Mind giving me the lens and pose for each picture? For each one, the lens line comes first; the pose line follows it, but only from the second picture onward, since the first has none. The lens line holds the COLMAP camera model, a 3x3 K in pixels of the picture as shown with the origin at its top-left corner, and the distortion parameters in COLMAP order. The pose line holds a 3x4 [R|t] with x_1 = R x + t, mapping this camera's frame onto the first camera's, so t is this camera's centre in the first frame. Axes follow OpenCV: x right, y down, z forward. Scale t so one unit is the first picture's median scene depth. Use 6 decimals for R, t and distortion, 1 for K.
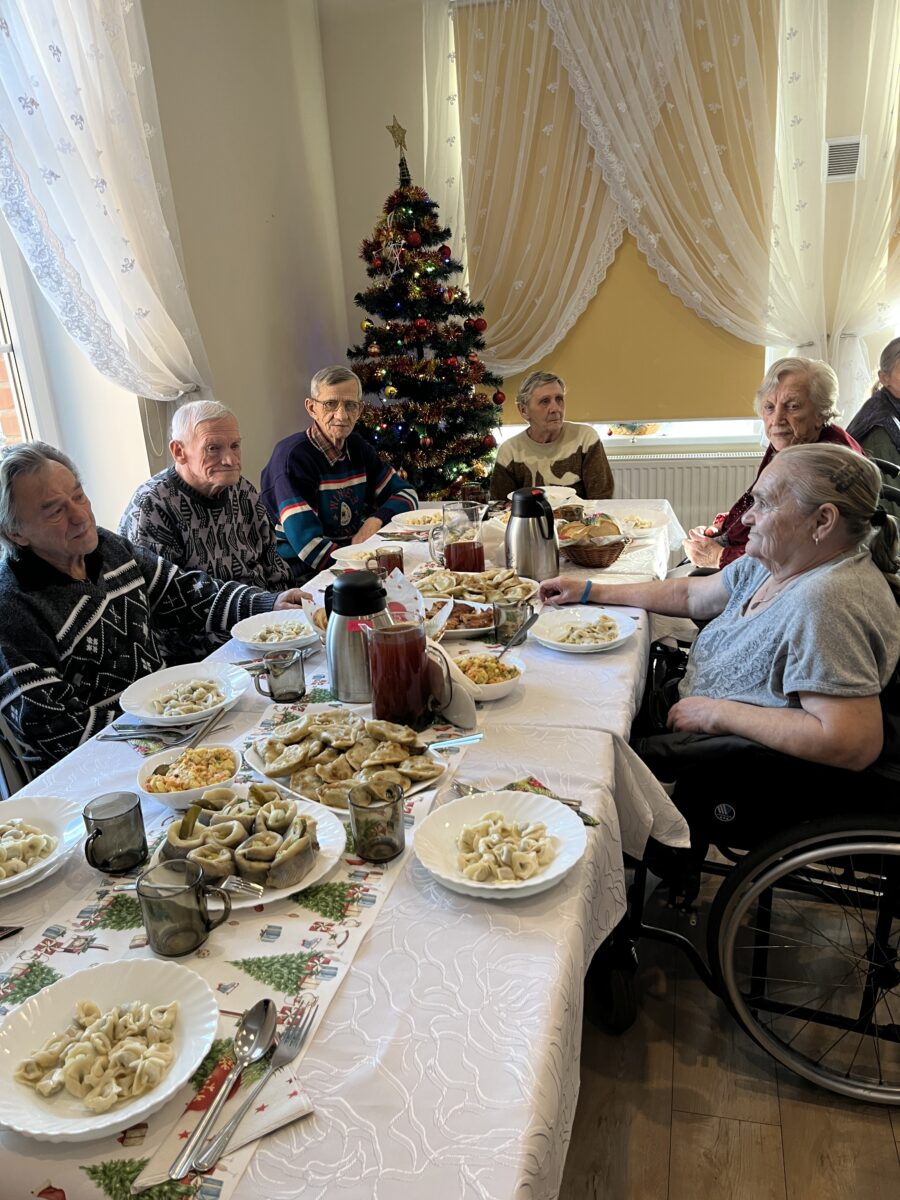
lens RADIAL K [[922.1, 0, 440.0], [0, 922.1, 605.9], [0, 0, 1]] dist [0.028783, -0.041853]
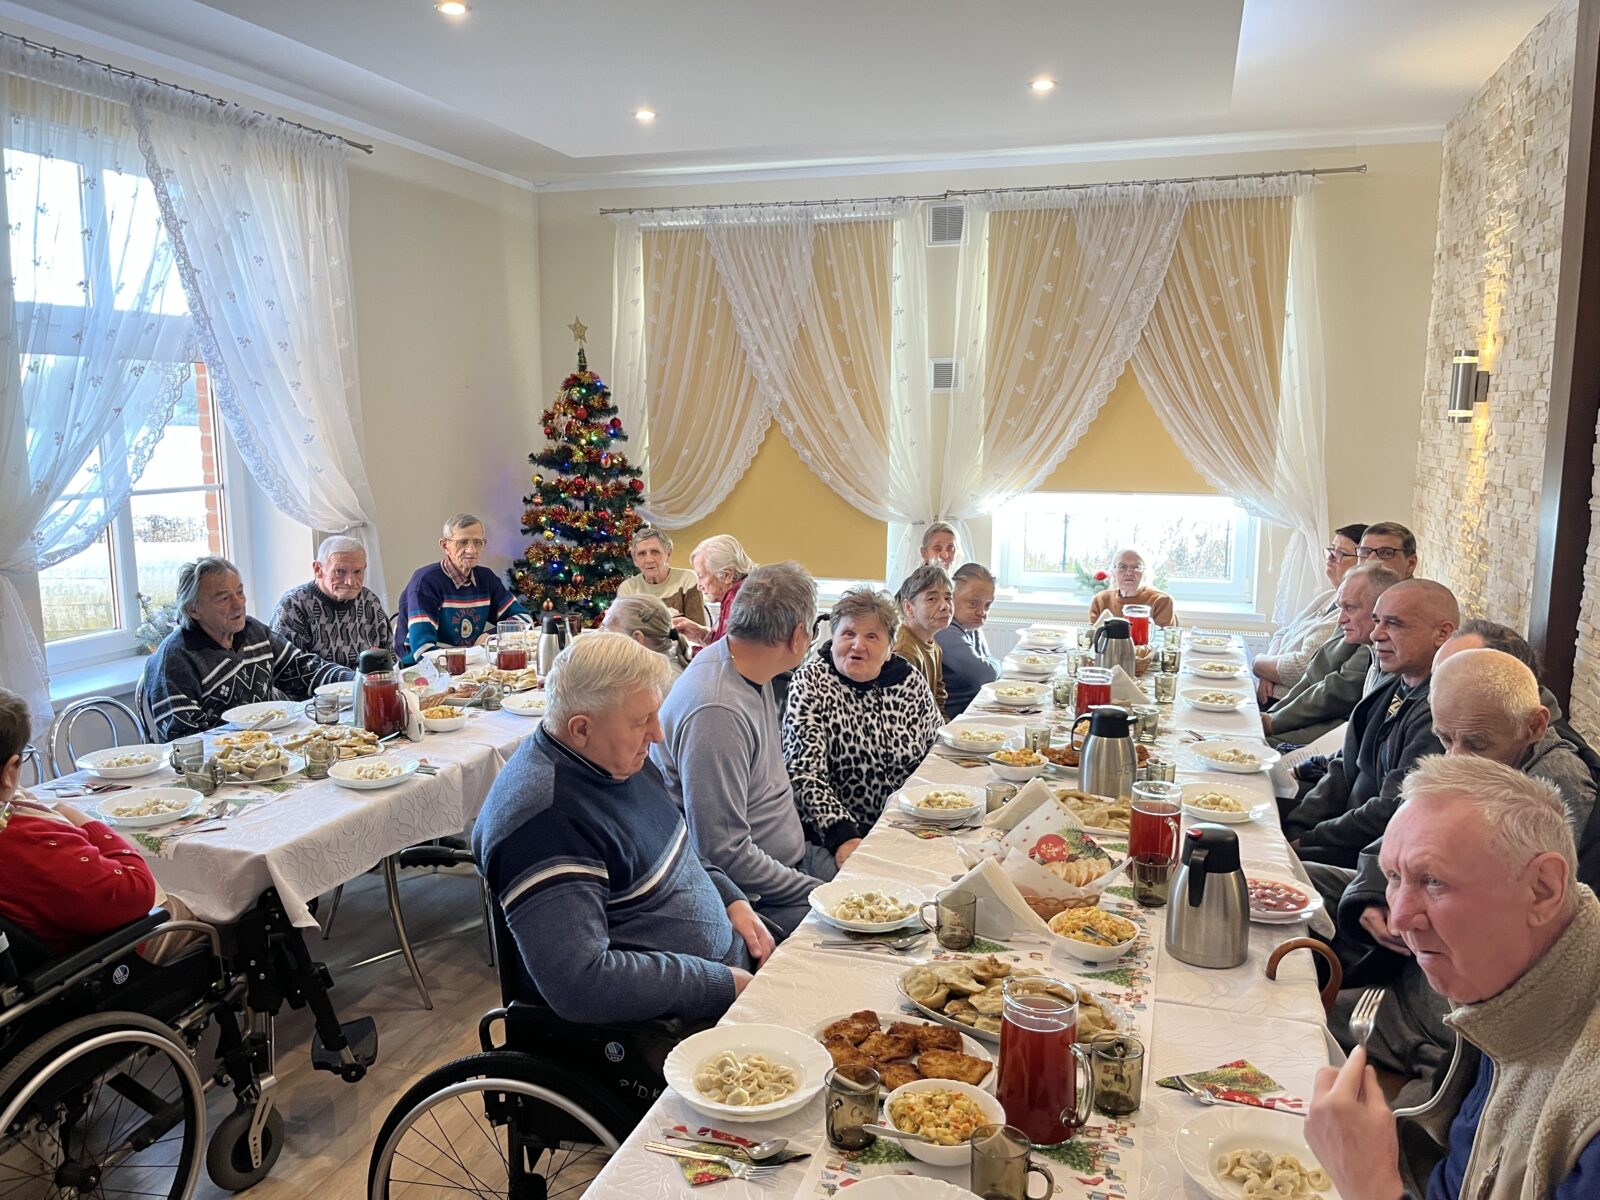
lens RADIAL K [[1229.5, 0, 806.0], [0, 1229.5, 607.9], [0, 0, 1]] dist [0.028783, -0.041853]
pose [[0.995967, 0.080283, -0.040044, 0.418605], [-0.085555, 0.984271, -0.154569, 0.092607], [0.027005, 0.157371, 0.987170, -0.649672]]
